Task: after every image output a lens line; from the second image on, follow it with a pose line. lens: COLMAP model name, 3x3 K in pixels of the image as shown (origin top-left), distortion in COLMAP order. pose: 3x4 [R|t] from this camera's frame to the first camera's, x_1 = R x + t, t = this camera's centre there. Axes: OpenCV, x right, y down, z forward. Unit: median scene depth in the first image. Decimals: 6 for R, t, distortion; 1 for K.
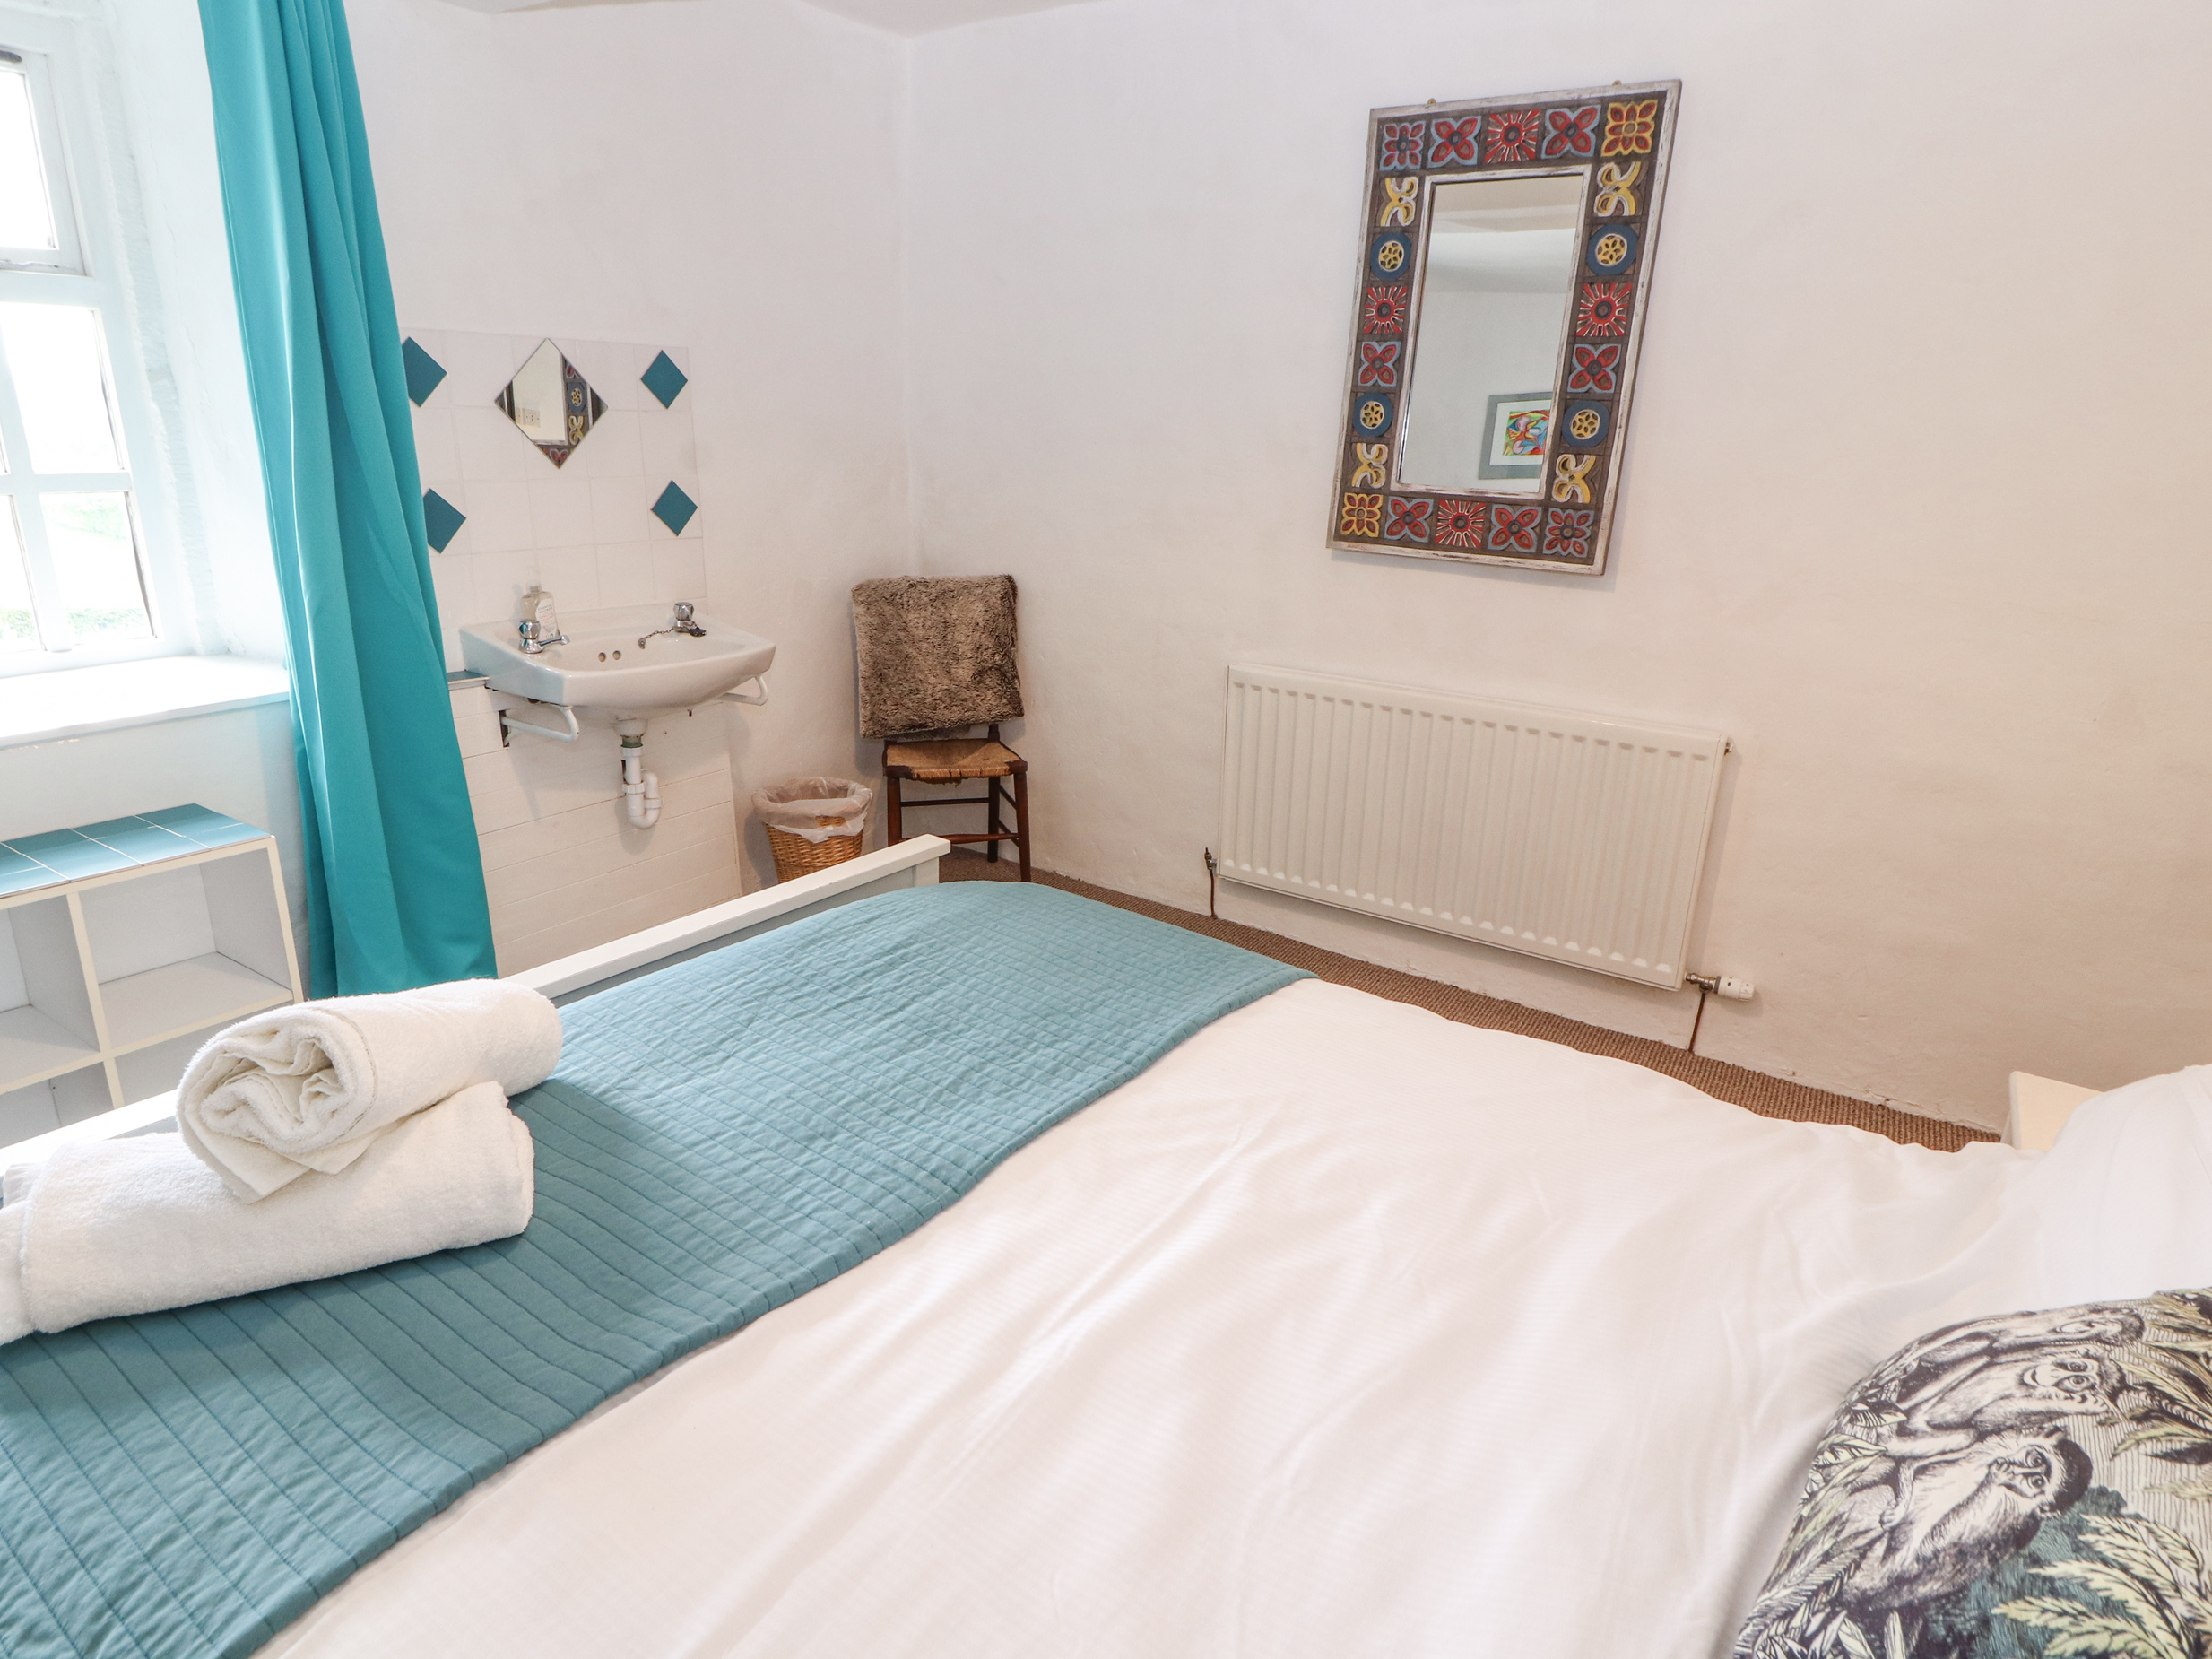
lens RADIAL K [[1241.1, 0, 1107.3], [0, 1241.1, 789.1], [0, 0, 1]] dist [0.001822, -0.009722]
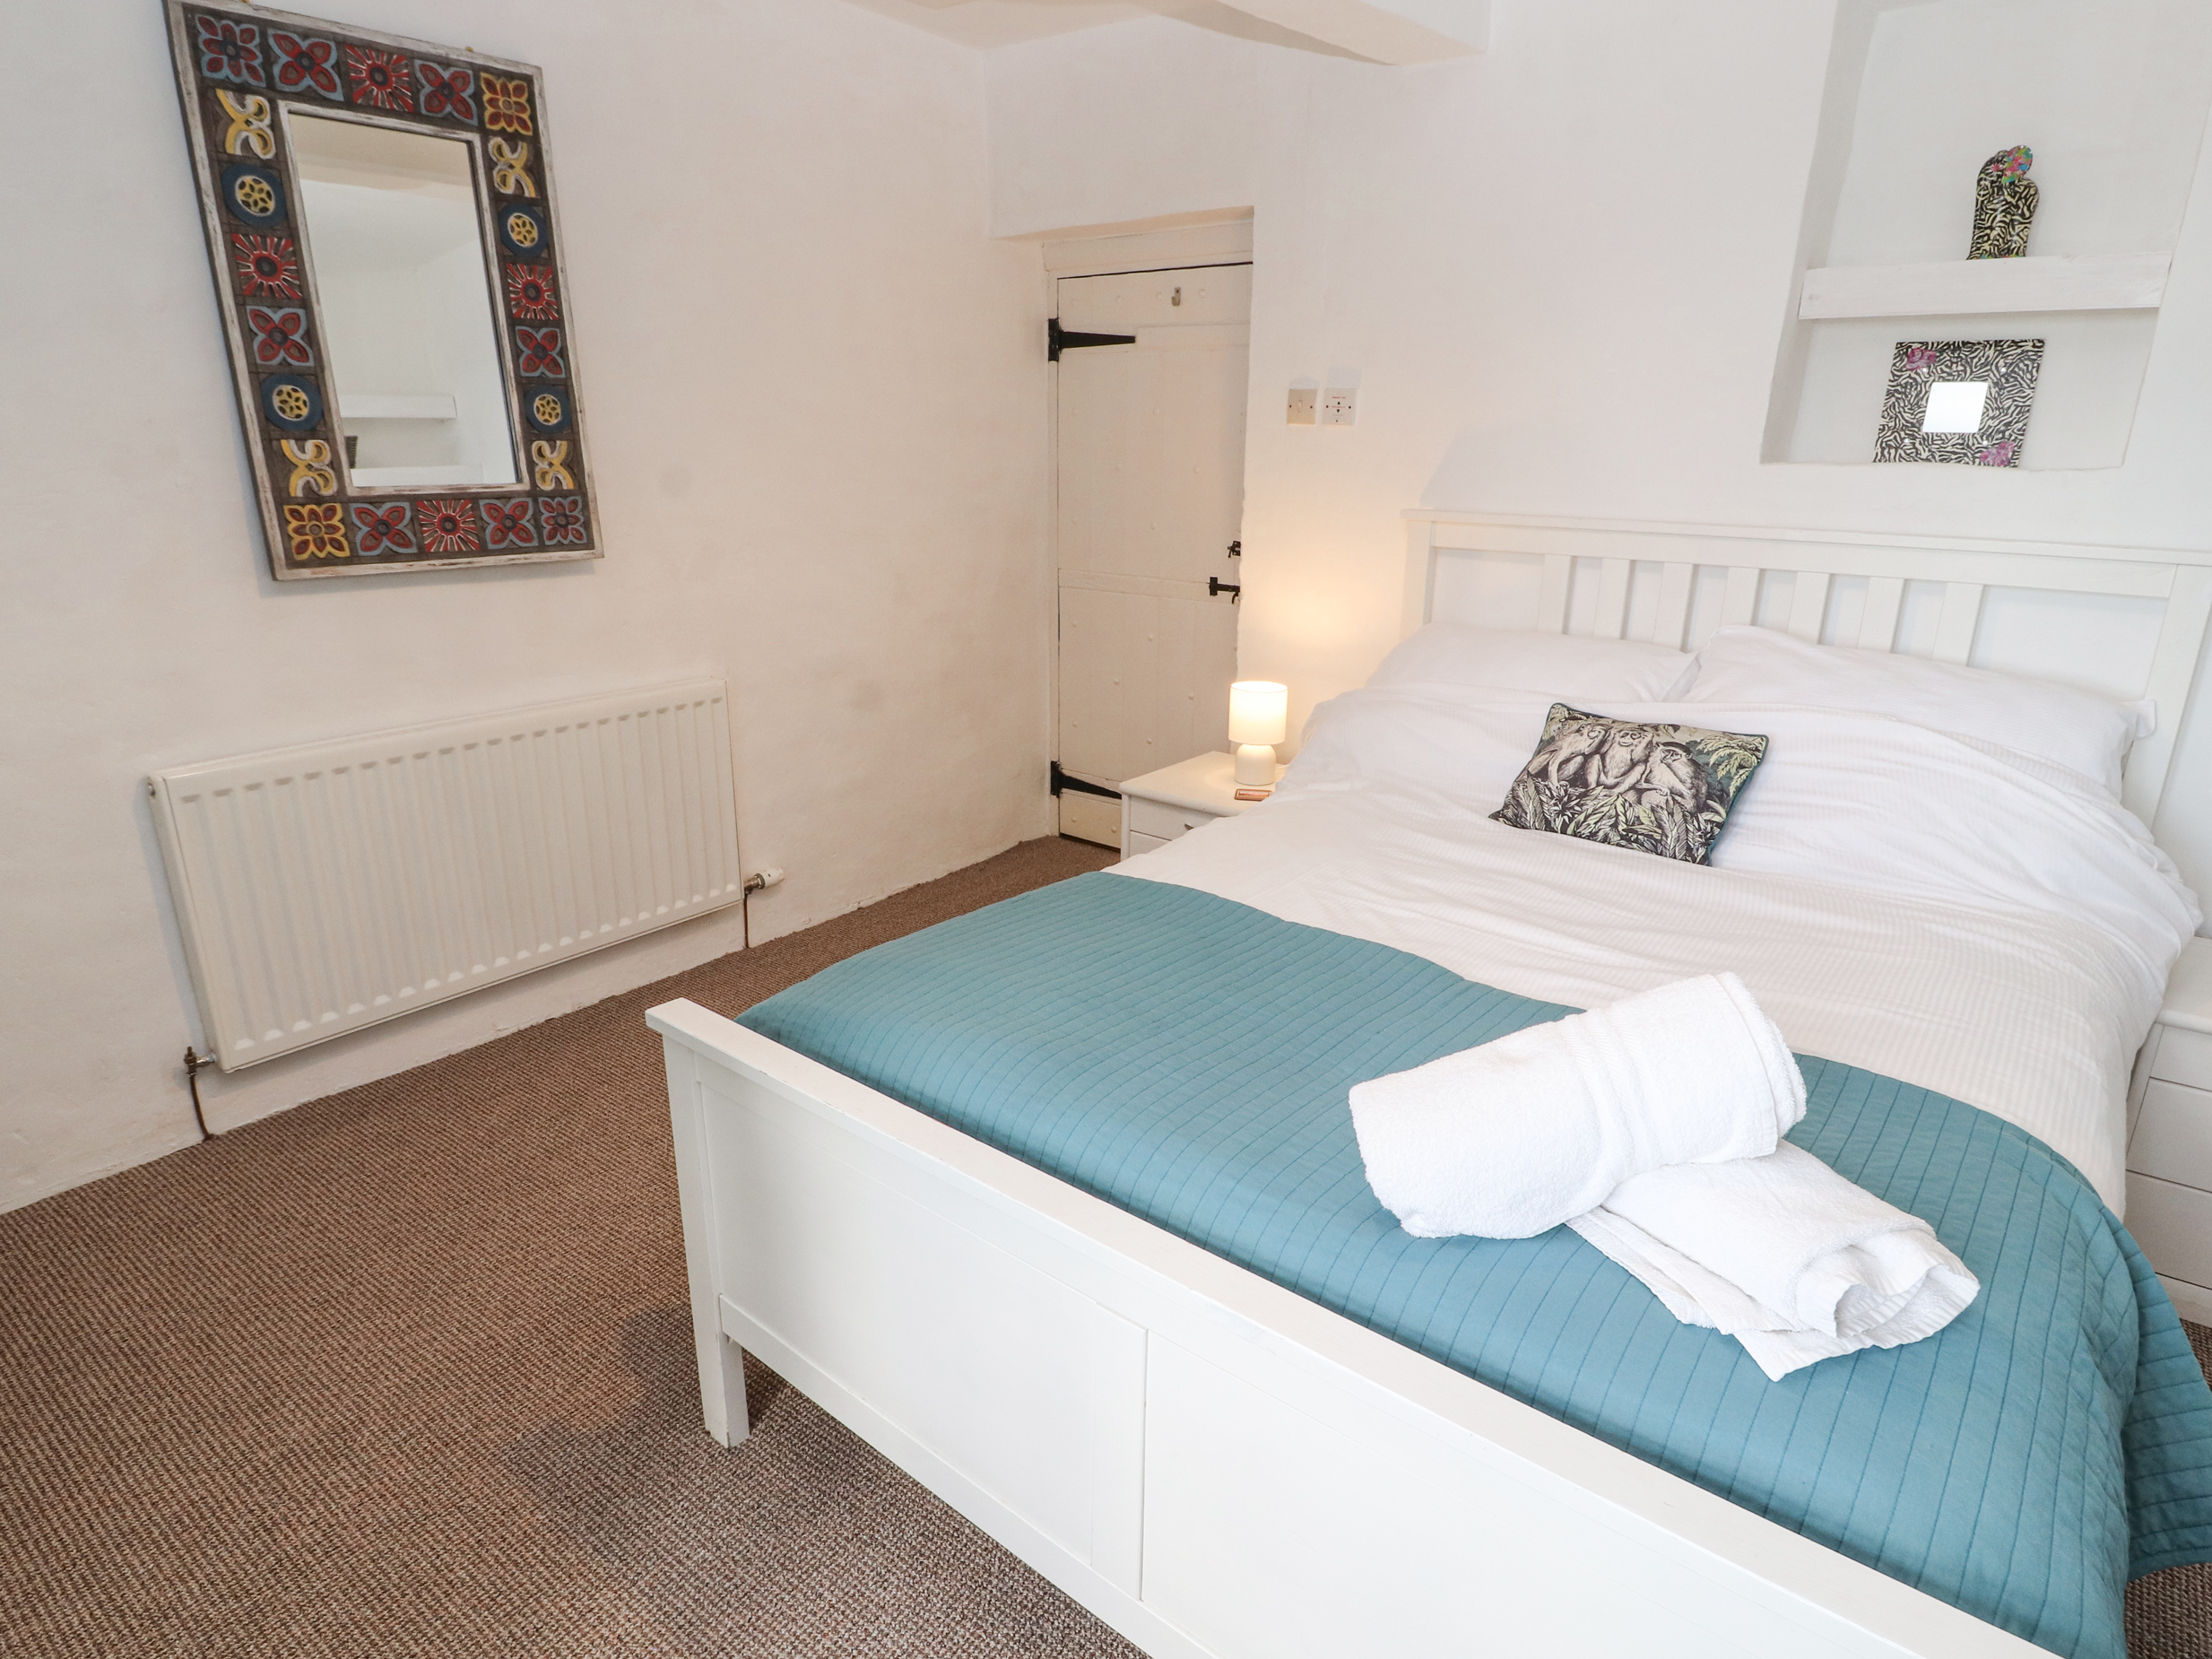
lens RADIAL K [[1253.8, 0, 1107.2], [0, 1253.8, 842.0], [0, 0, 1]] dist [0.001101, -0.016100]
pose [[0.084151, -0.342643, 0.935689, -0.609697], [0.280910, 0.909092, 0.307640, -0.157687], [-0.956038, 0.236956, 0.172753, 0.468920]]
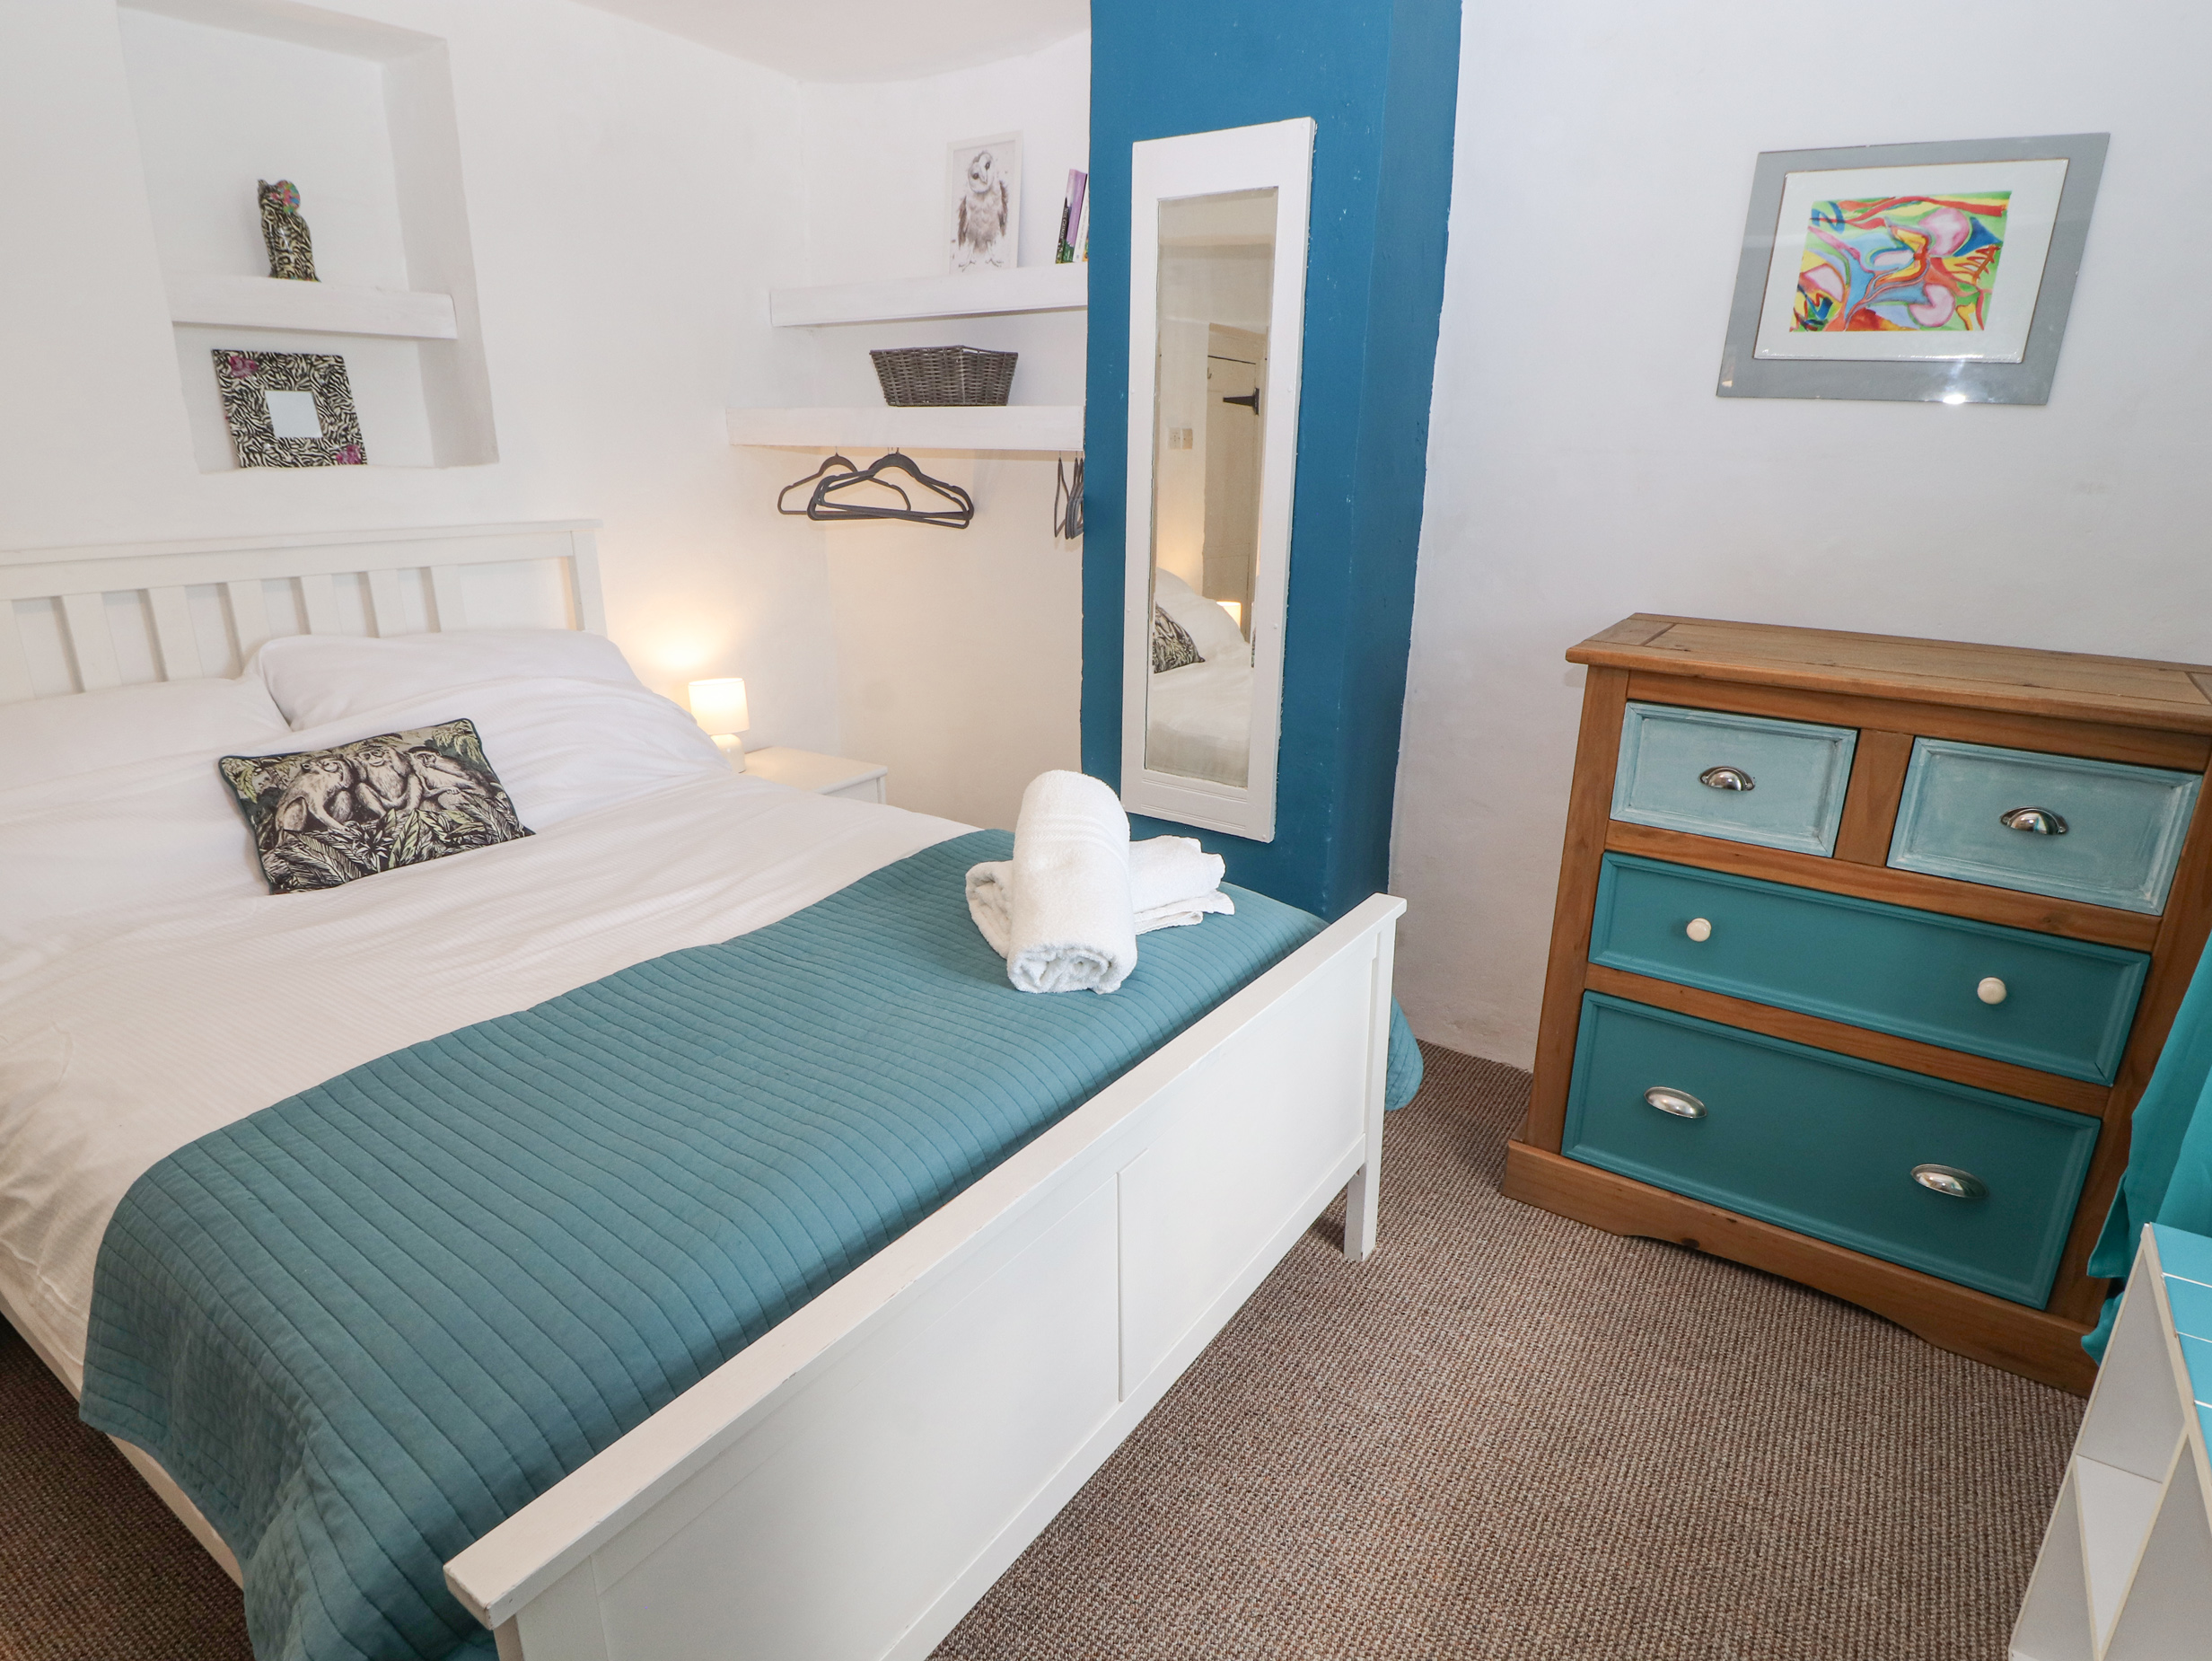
lens RADIAL K [[1208.4, 0, 1124.0], [0, 1208.4, 820.2], [0, 0, 1]] dist [0.001963, -0.014730]
pose [[-0.998937, -0.038958, -0.024622, -0.246933], [-0.046068, 0.829001, 0.557346, -0.284635], [-0.001302, 0.557889, -0.829915, 0.920515]]
